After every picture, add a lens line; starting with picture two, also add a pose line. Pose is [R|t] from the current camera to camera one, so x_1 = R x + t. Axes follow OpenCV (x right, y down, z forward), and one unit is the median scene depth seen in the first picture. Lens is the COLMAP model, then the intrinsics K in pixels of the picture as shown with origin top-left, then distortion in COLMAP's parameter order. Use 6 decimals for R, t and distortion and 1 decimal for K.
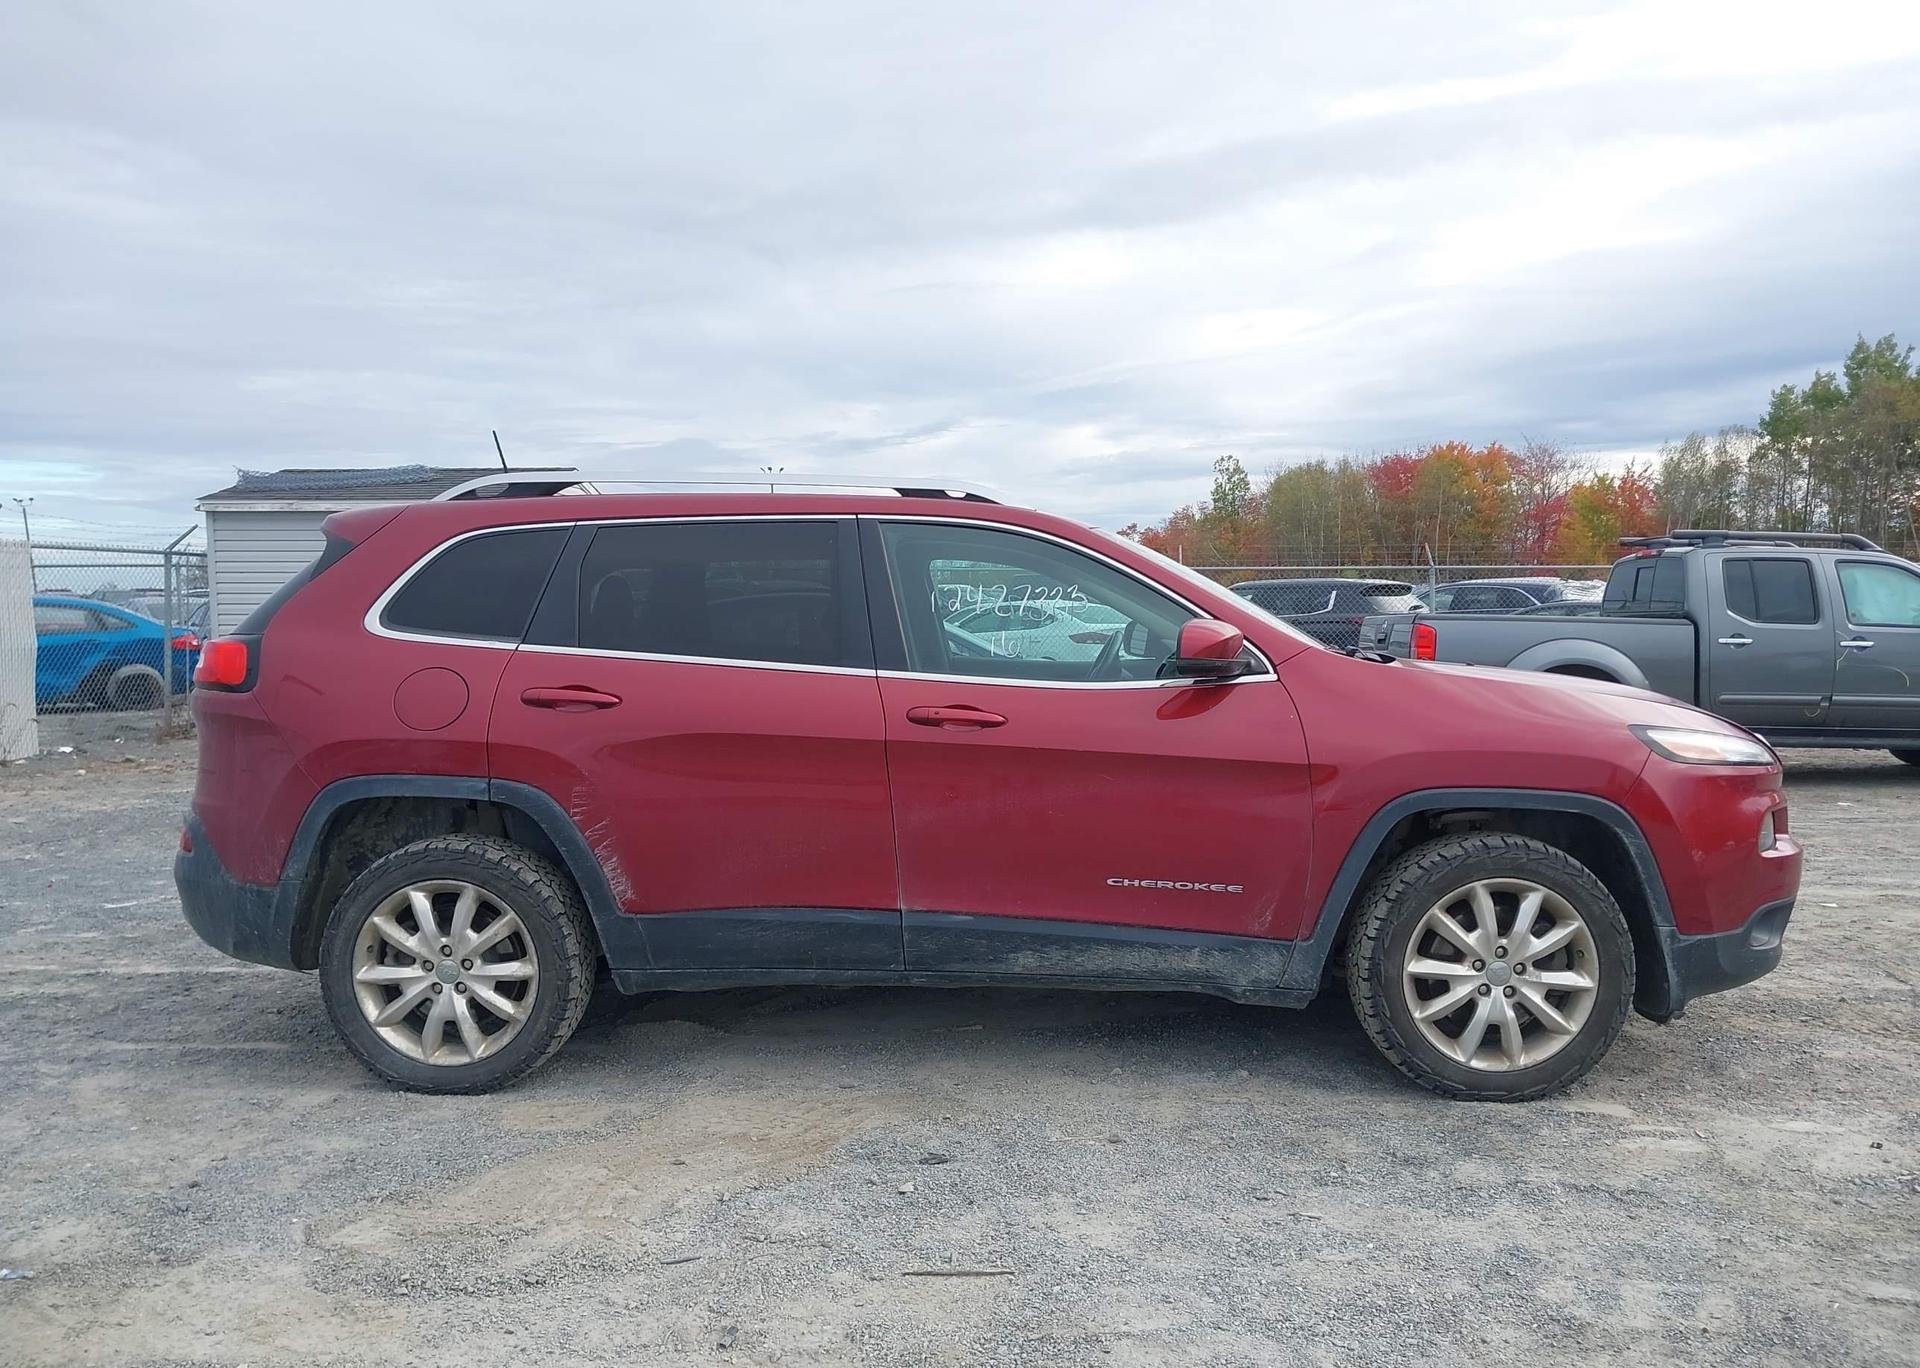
lens RADIAL K [[1501.7, 0, 903.1], [0, 1501.7, 651.4], [0, 0, 1]] dist [0.049804, -0.066097]
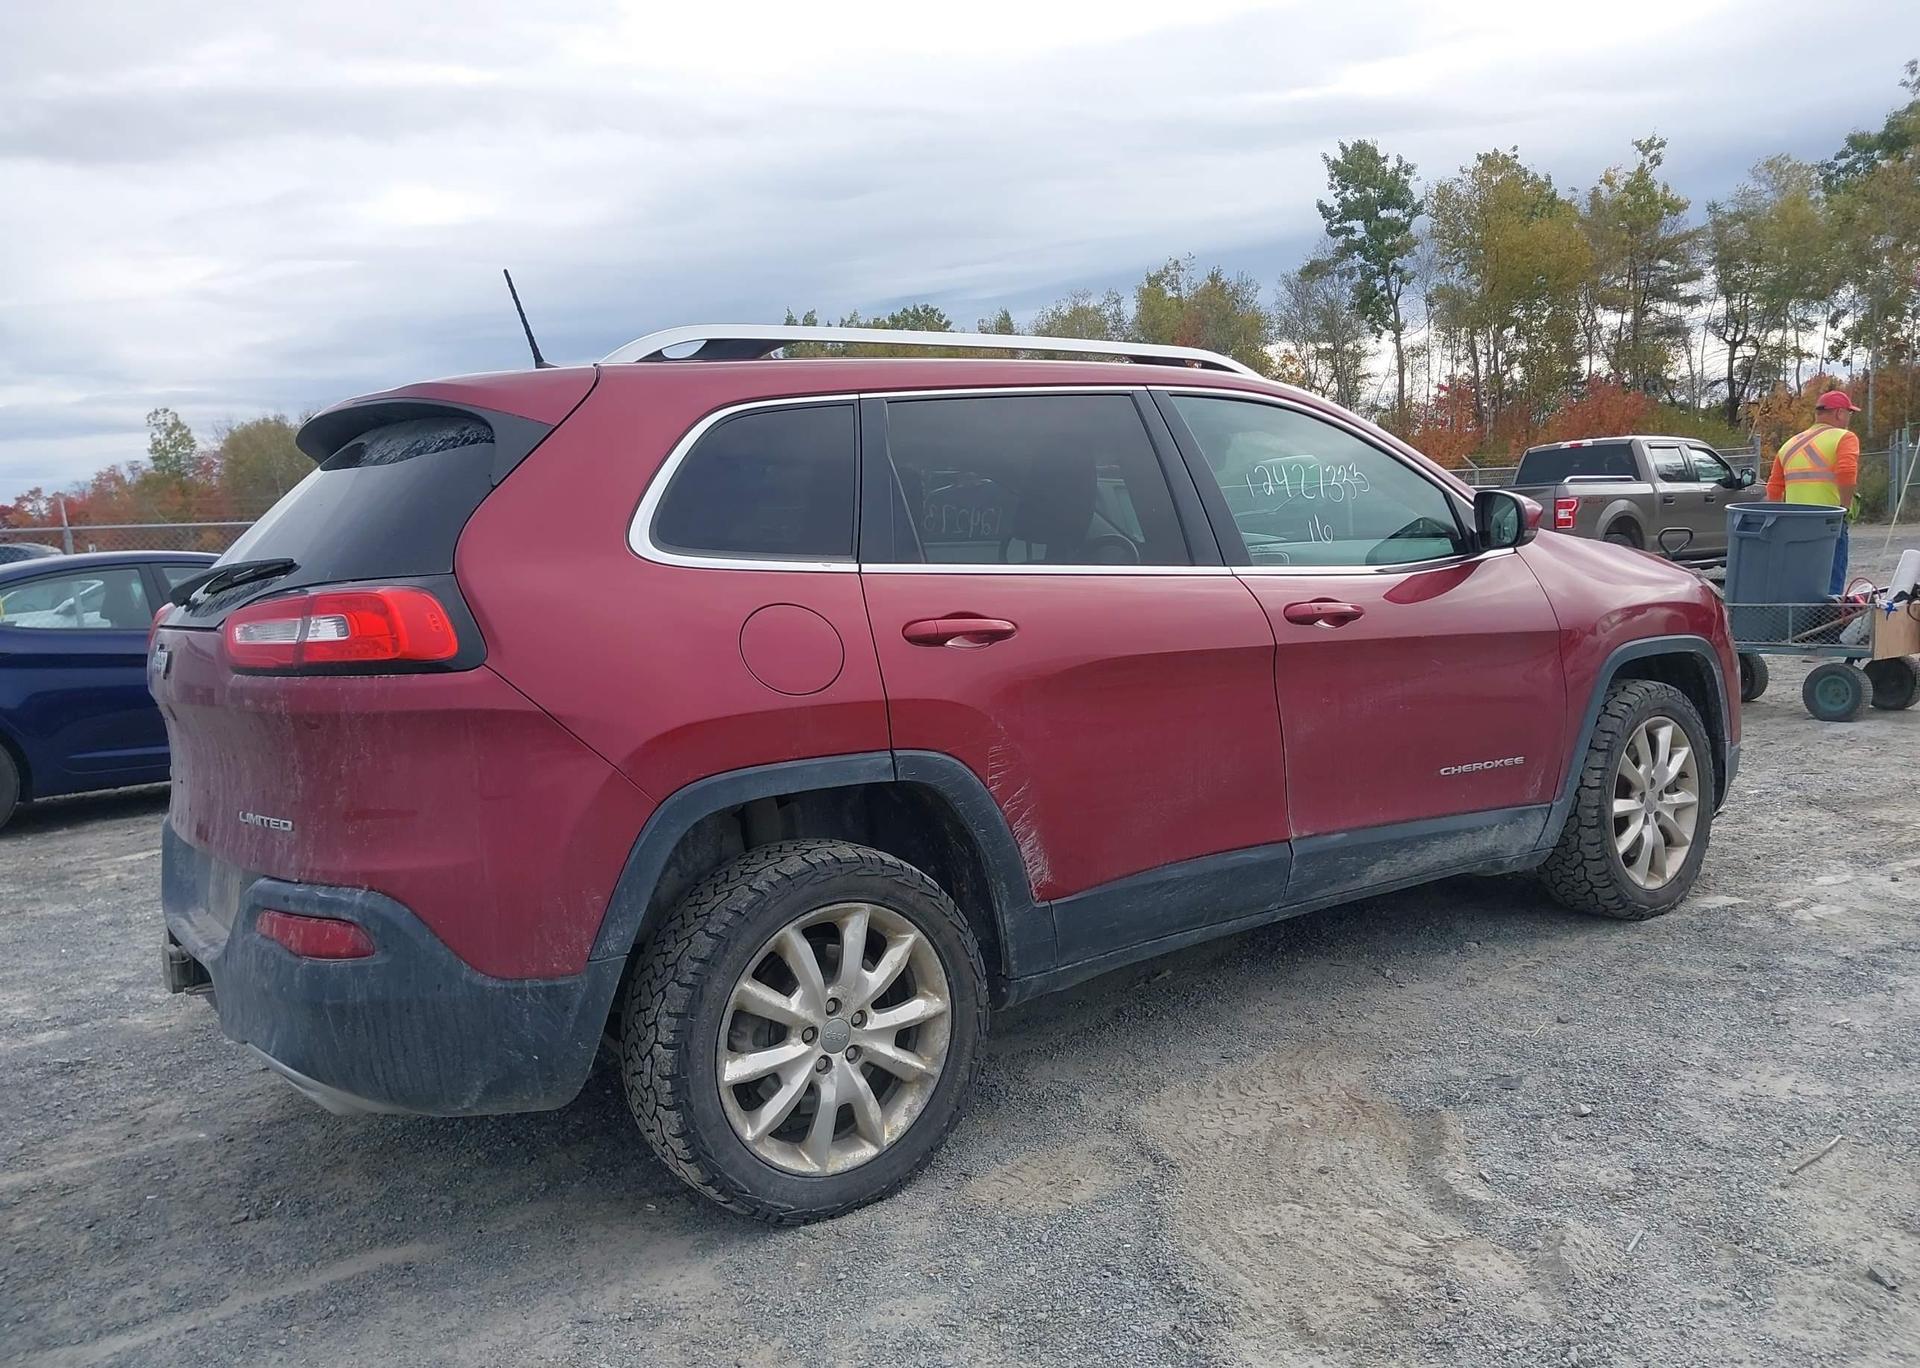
lens RADIAL K [[1501.7, 0, 965.5], [0, 1501.7, 684.1], [0, 0, 1]] dist [0.049804, -0.066097]
pose [[0.777500, -0.102821, 0.620421, -0.681504], [0.071667, 0.994603, 0.075022, 0.002622], [-0.624787, -0.013866, 0.780672, 0.429237]]
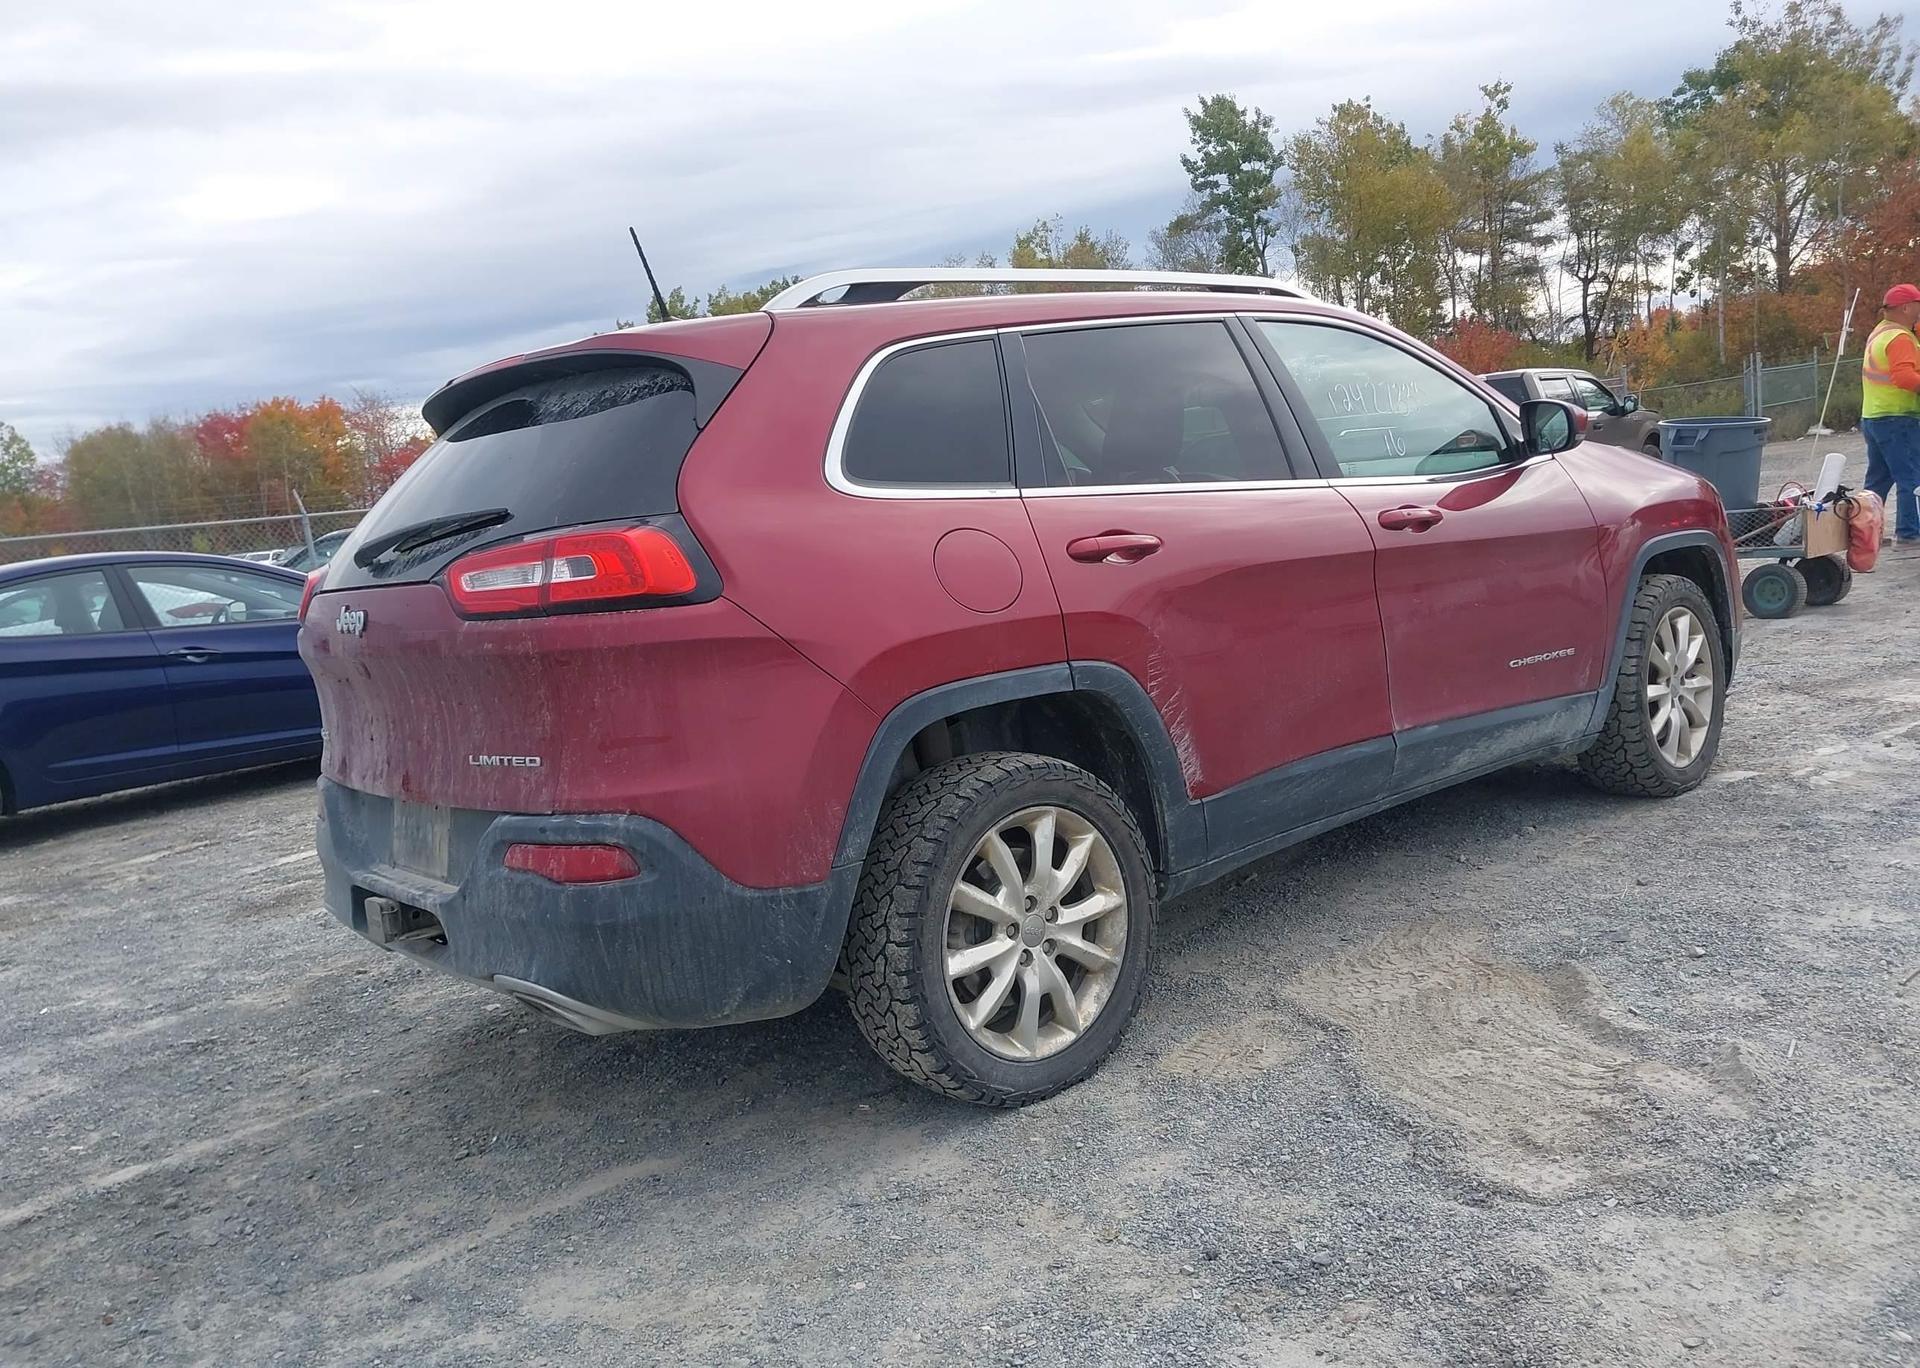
lens RADIAL K [[1501.7, 0, 967.1], [0, 1501.7, 682.5], [0, 0, 1]] dist [0.049804, -0.066097]
pose [[0.720279, -0.162665, 0.674343, -0.818546], [0.128617, 0.986578, 0.100604, 0.012512], [-0.681657, 0.014269, 0.731533, 0.487393]]
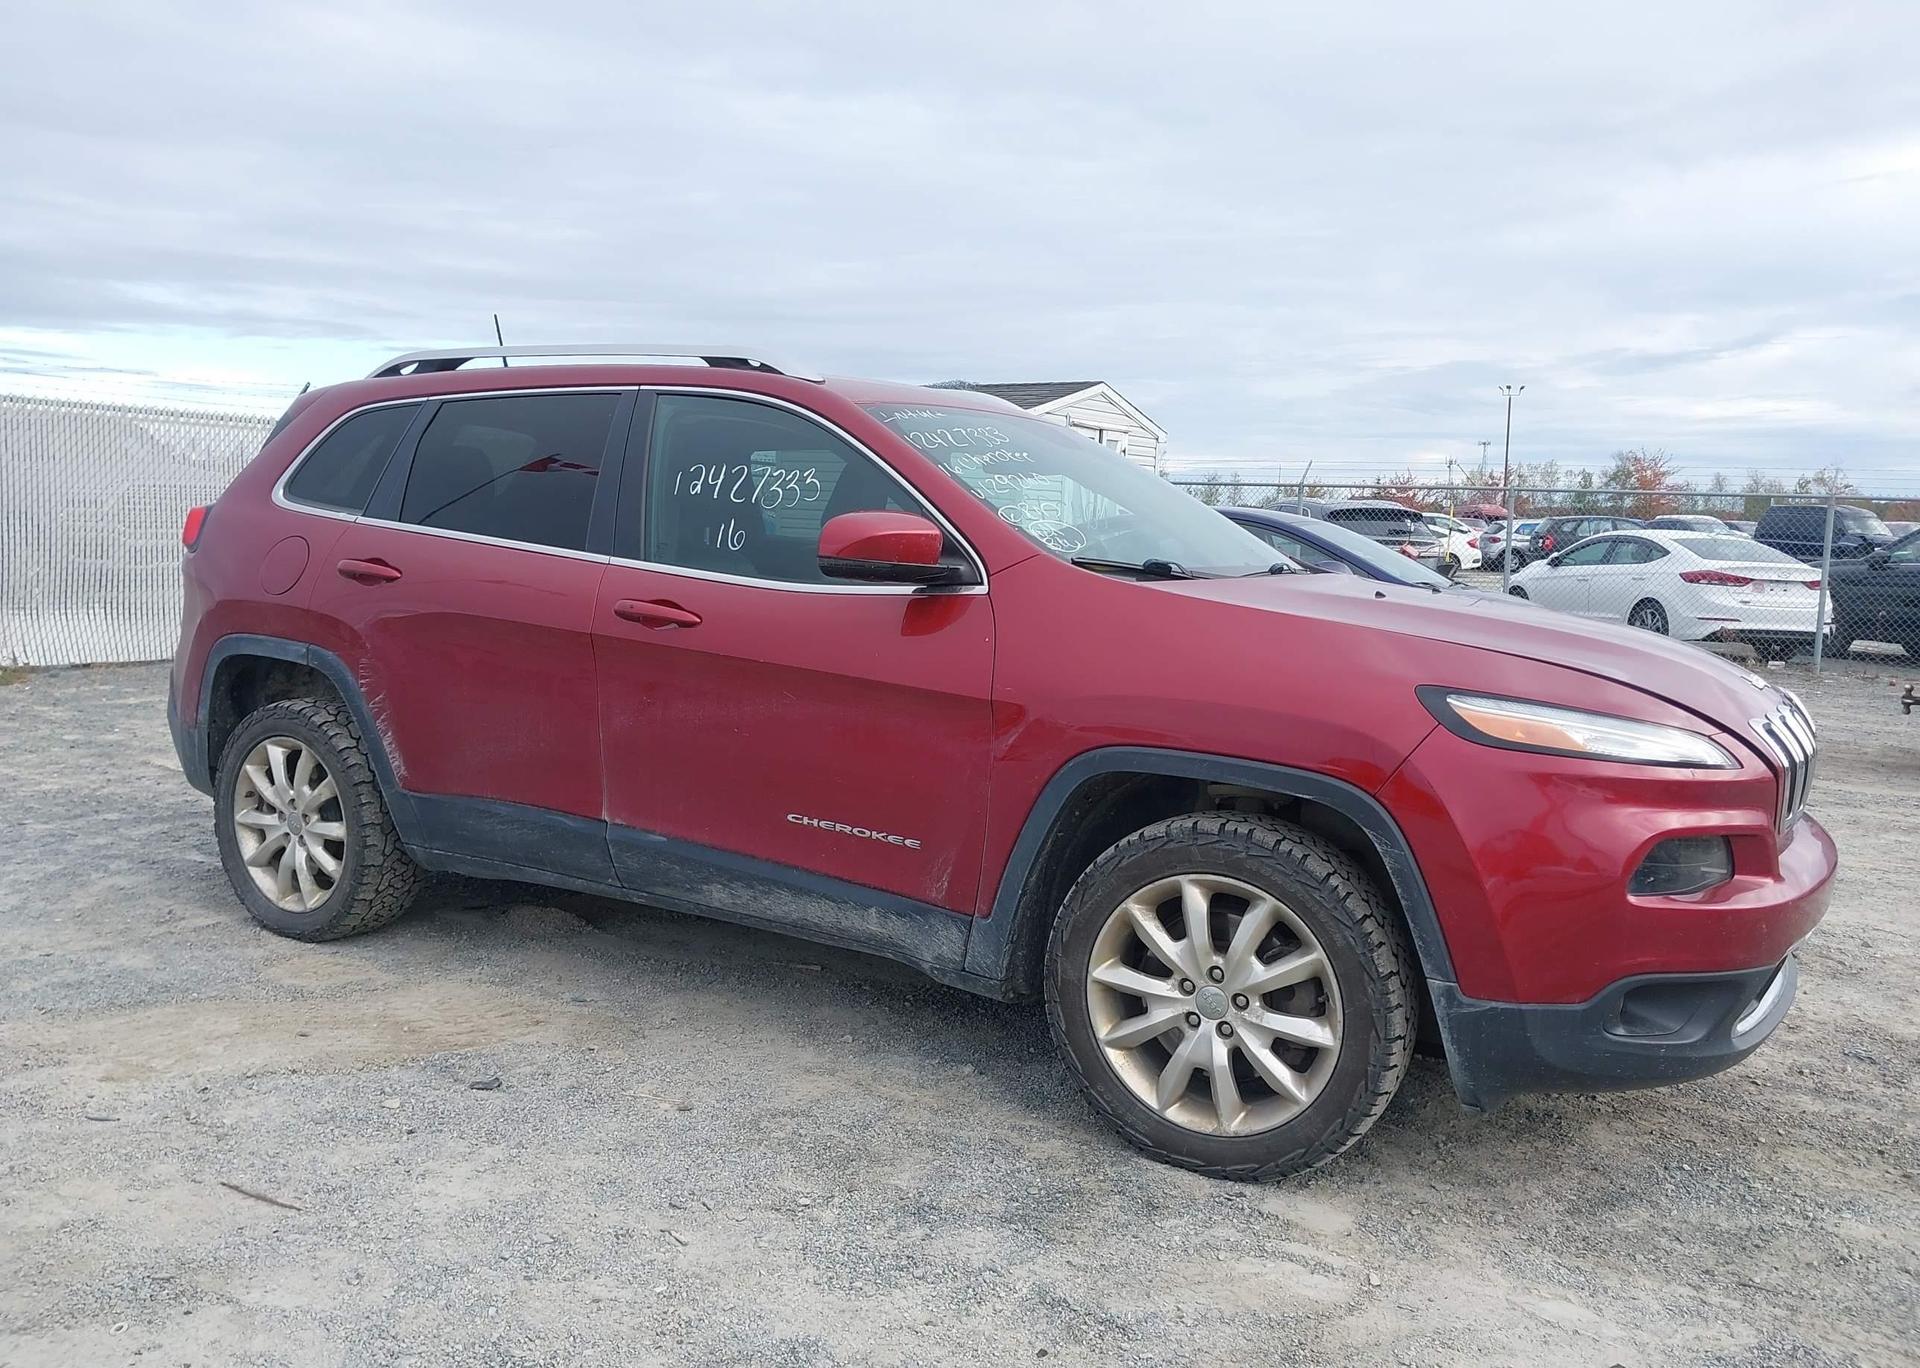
lens RADIAL K [[1501.7, 0, 968.9], [0, 1501.7, 690.1], [0, 0, 1]] dist [0.049804, -0.066097]
pose [[0.884389, 0.086852, -0.458598, 0.604337], [-0.053552, 0.994928, 0.085152, 0.003275], [0.463668, -0.050749, 0.884555, 0.291447]]
